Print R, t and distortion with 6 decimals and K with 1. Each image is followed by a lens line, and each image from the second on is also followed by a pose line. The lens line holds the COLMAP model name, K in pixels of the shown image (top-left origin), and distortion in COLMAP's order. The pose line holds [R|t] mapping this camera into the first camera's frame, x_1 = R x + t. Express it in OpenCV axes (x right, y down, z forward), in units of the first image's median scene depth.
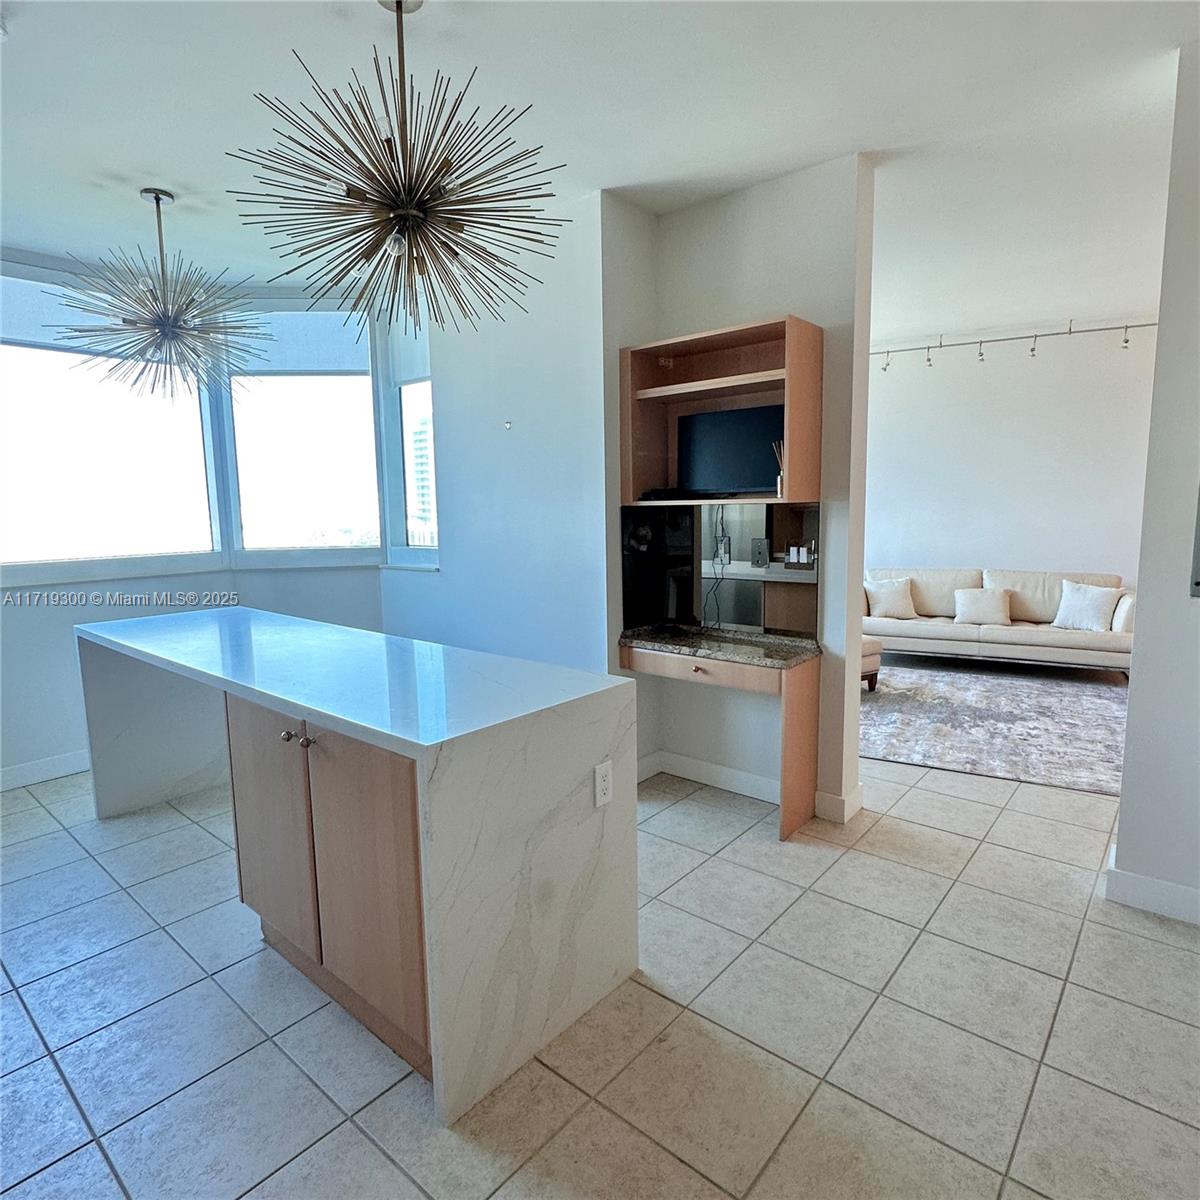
lens RADIAL K [[709.7, 0, 596.2], [0, 709.7, 595.5], [0, 0, 1]] dist [-0.003249, -0.001417]
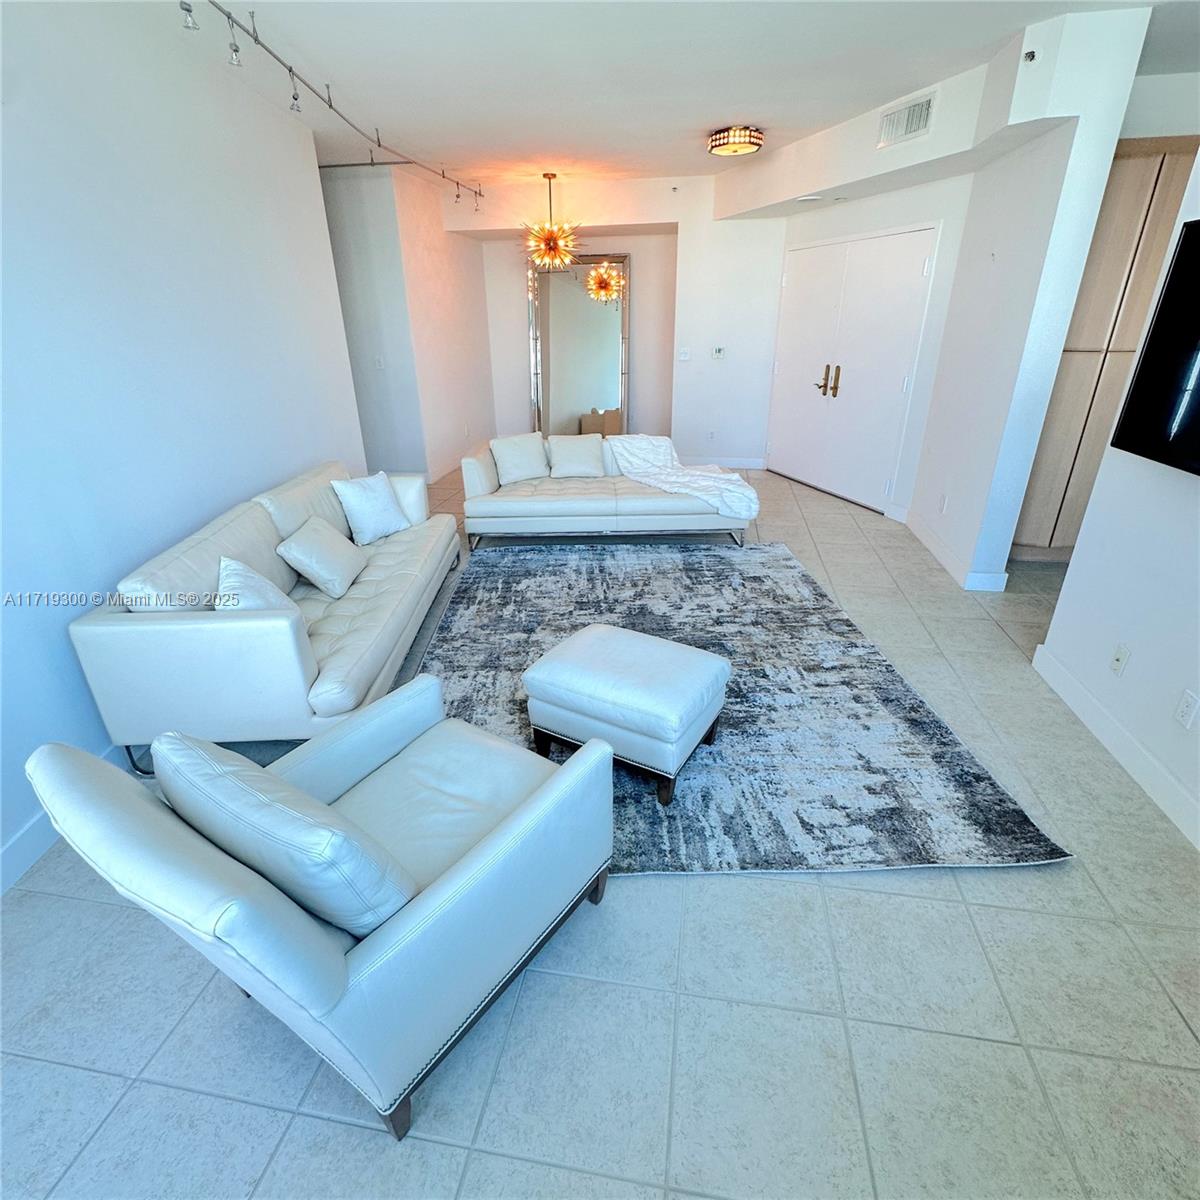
lens RADIAL K [[638.0, 0, 597.3], [0, 638.0, 599.3], [0, 0, 1]] dist [-0.004729, 0.001188]
pose [[-0.516451, -0.328617, 0.790752, -0.001246], [0.131130, 0.882193, 0.452261, -0.216306], [-0.846217, 0.337262, -0.412518, 1.397846]]
